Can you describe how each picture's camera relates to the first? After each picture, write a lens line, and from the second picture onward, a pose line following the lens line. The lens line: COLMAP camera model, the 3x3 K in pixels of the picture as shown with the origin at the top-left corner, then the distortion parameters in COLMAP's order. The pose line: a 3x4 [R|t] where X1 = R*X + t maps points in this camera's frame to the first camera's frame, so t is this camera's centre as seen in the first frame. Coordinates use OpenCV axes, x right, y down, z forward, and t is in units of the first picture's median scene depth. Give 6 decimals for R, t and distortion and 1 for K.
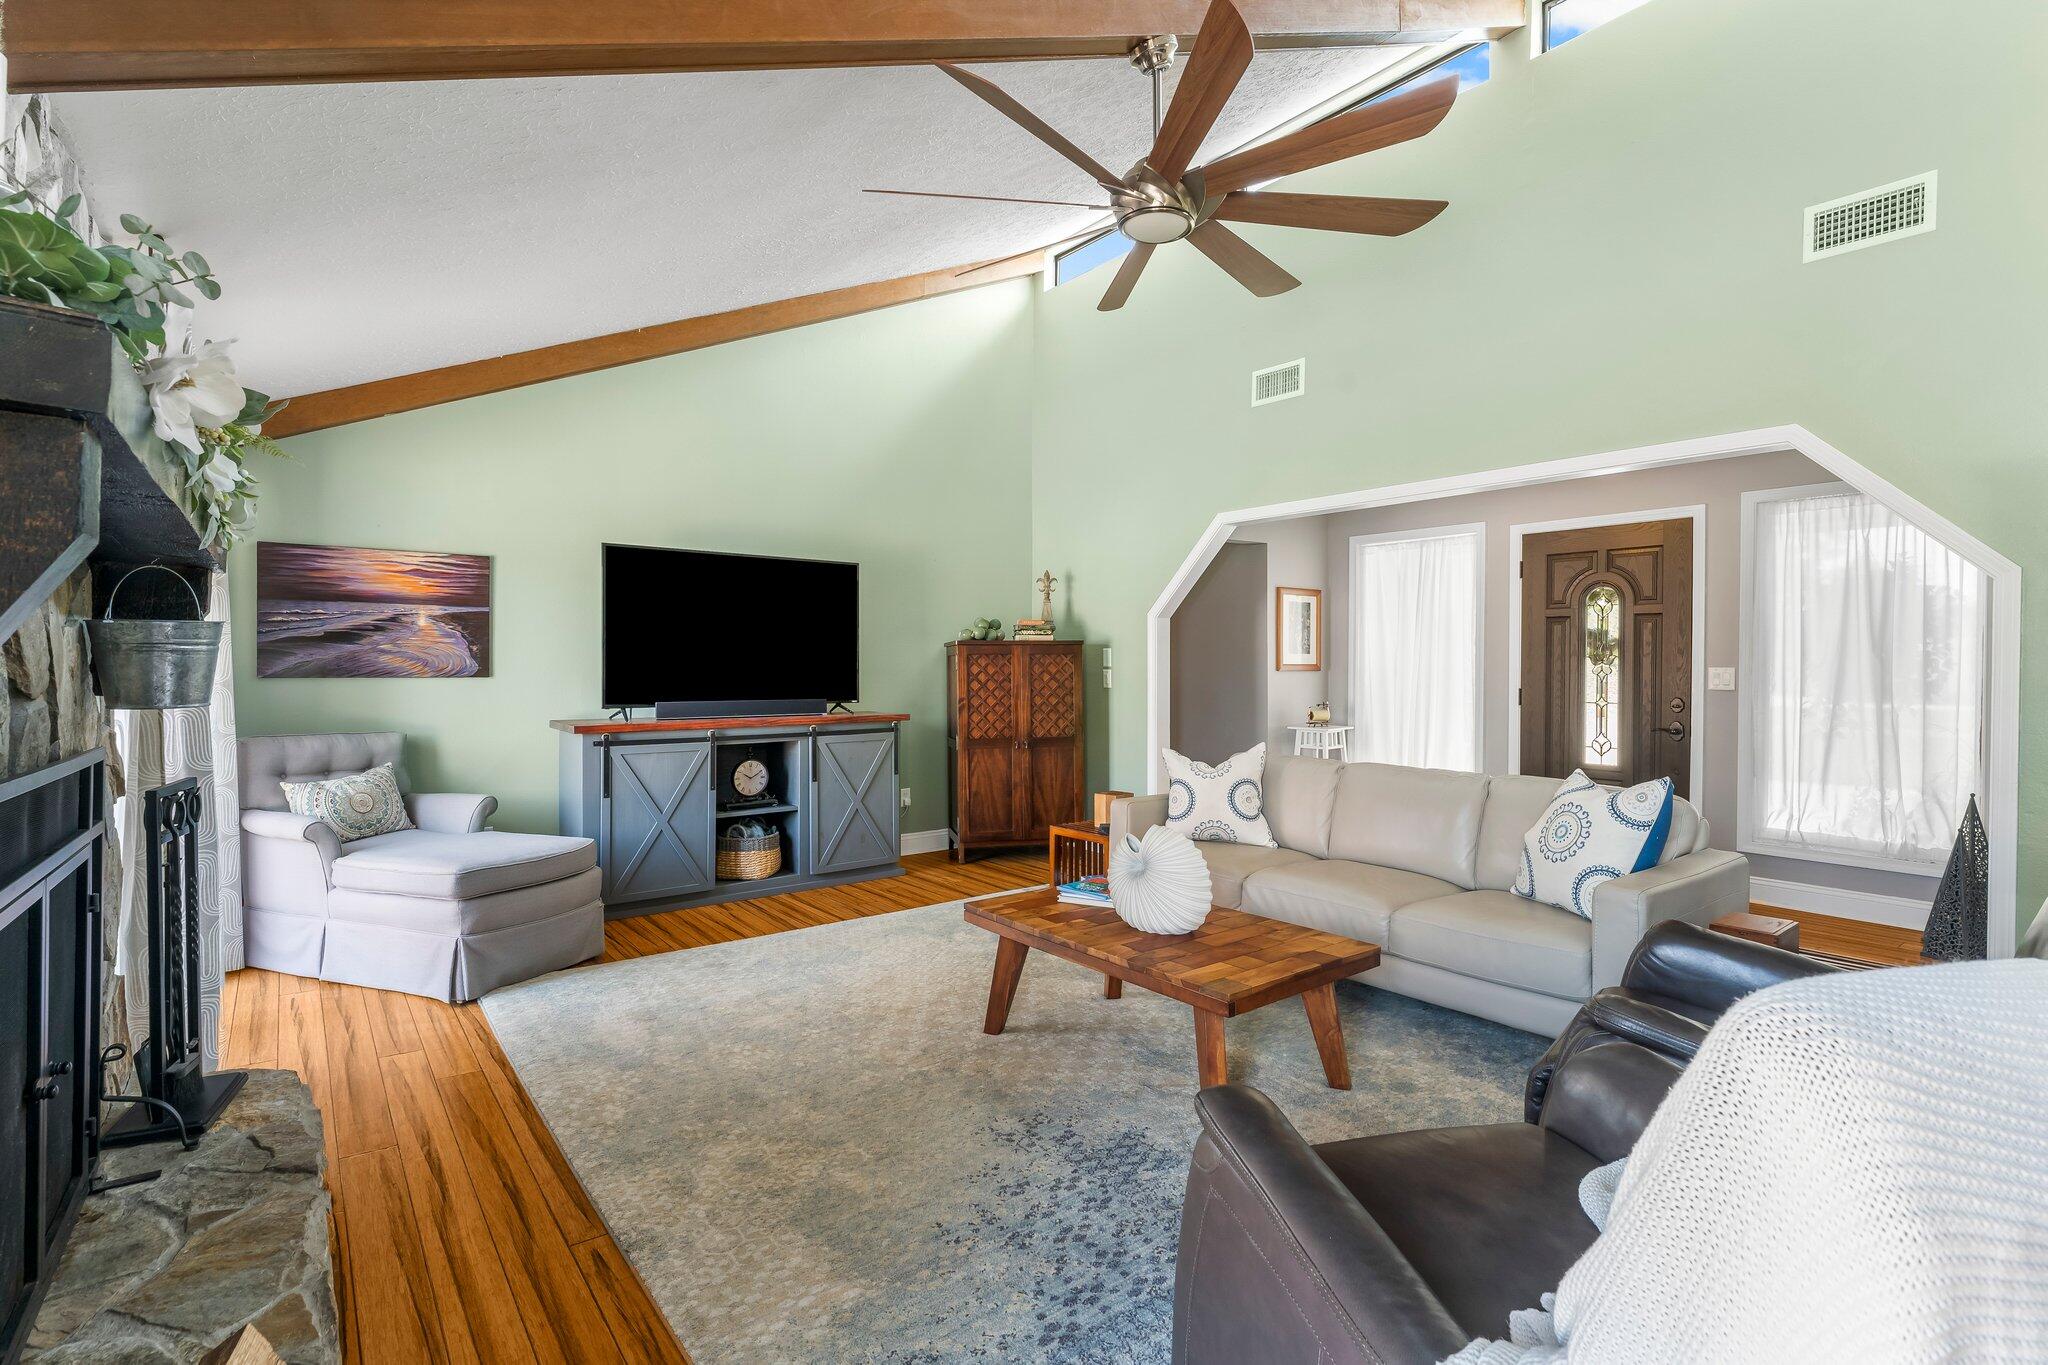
lens RADIAL K [[954.7, 0, 1023.6], [0, 954.7, 683.7], [0, 0, 1]] dist [-0.011124, 0.001800]
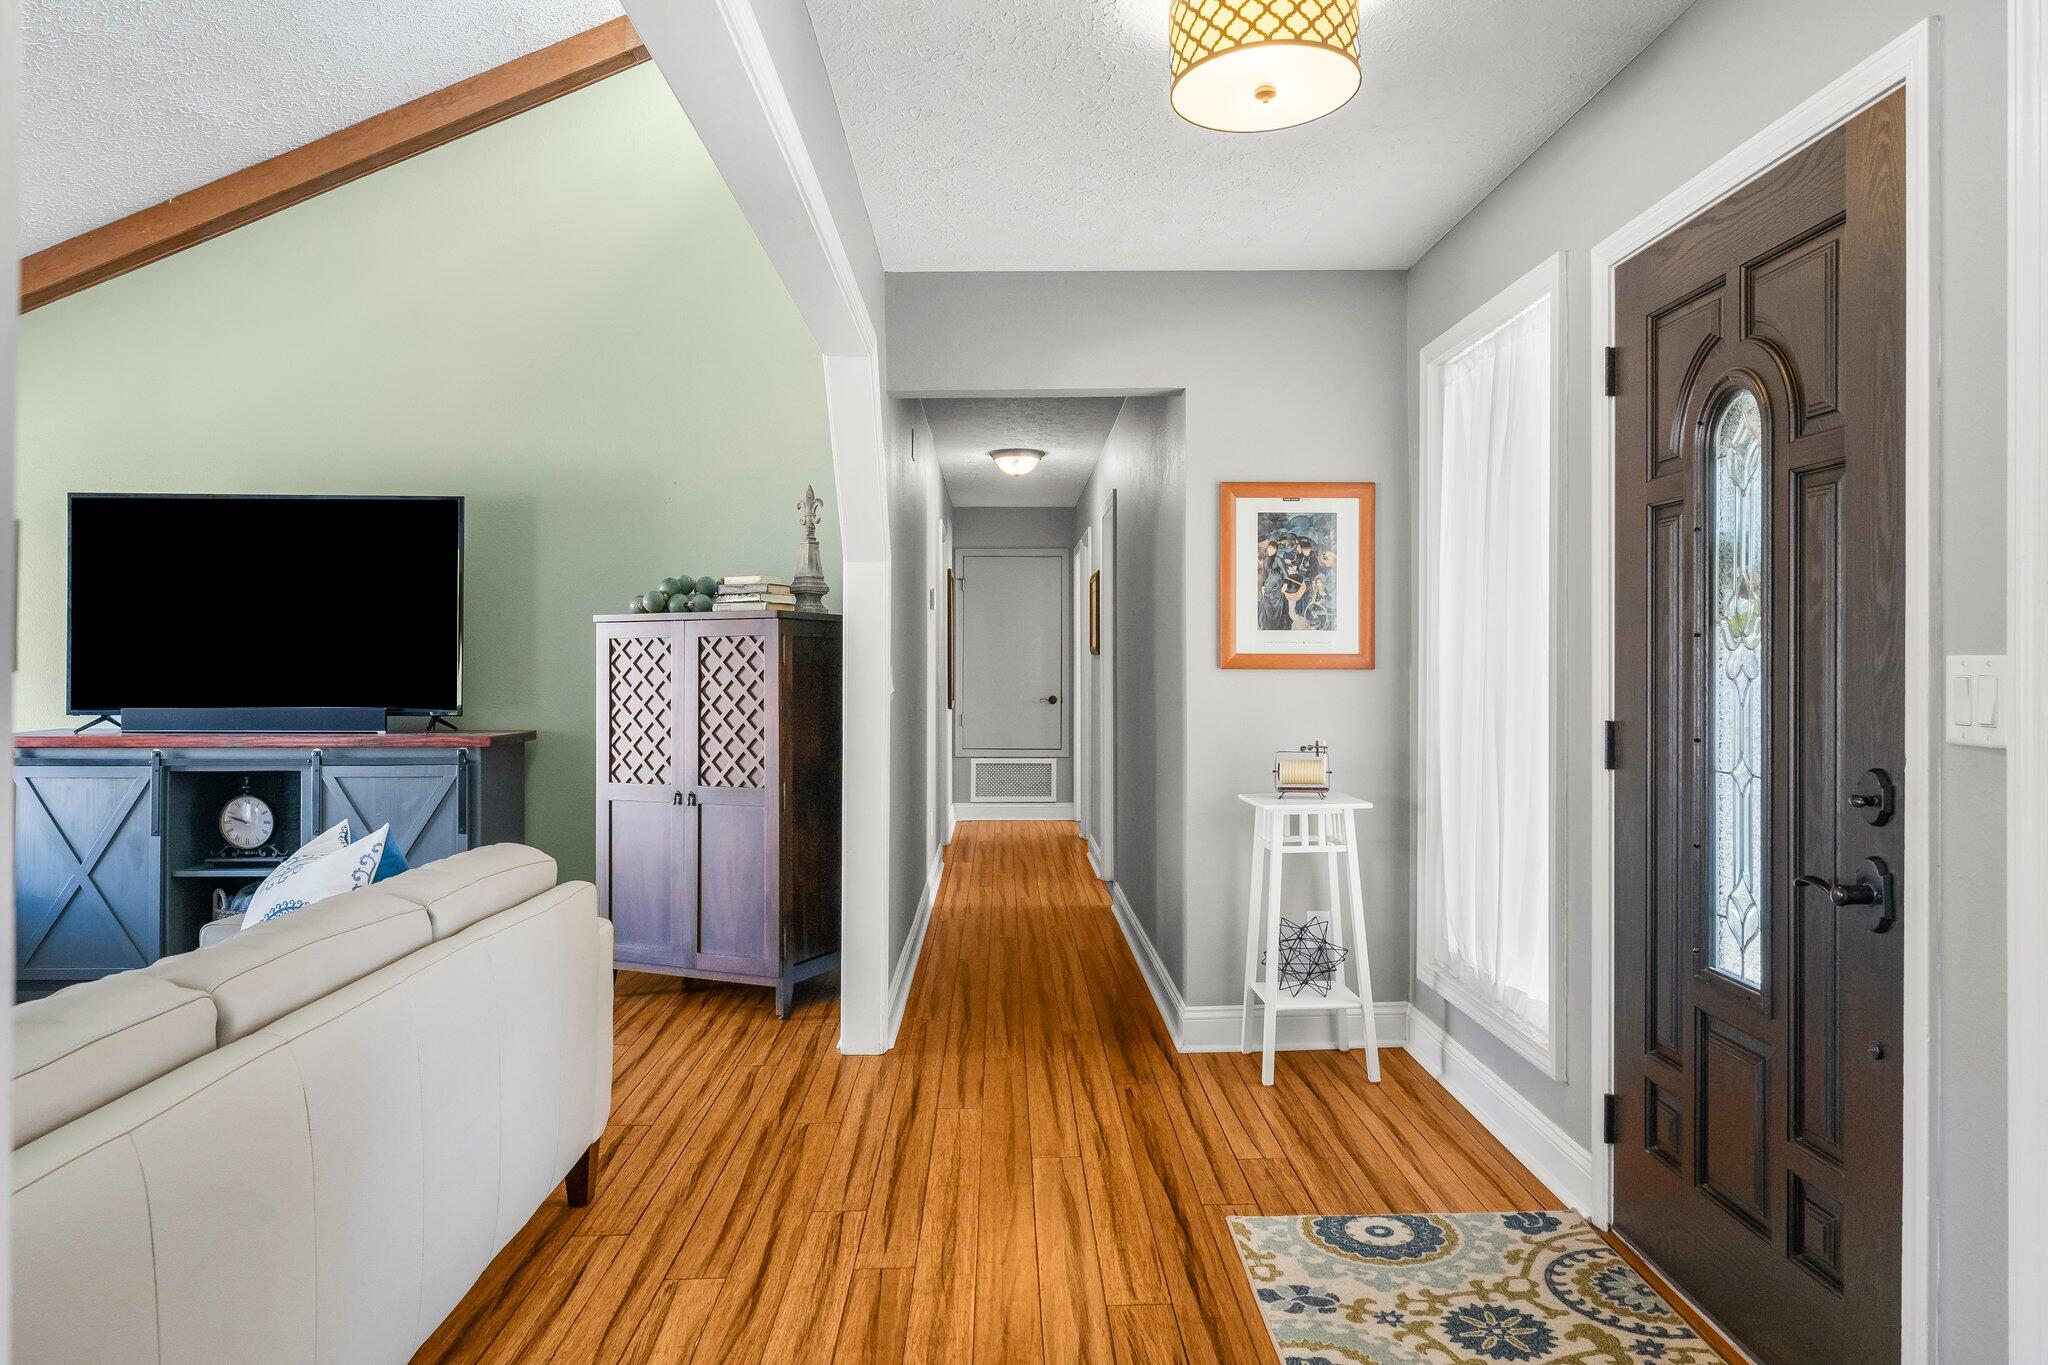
lens RADIAL K [[1330.5, 0, 1028.8], [0, 1330.5, 669.4], [0, 0, 1]] dist [-0.001072, 0.000252]
pose [[0.805990, 0.002574, -0.591923, 0.727560], [-0.010790, 0.999888, -0.010344, -0.006711], [0.591831, 0.014724, 0.805928, 0.563941]]
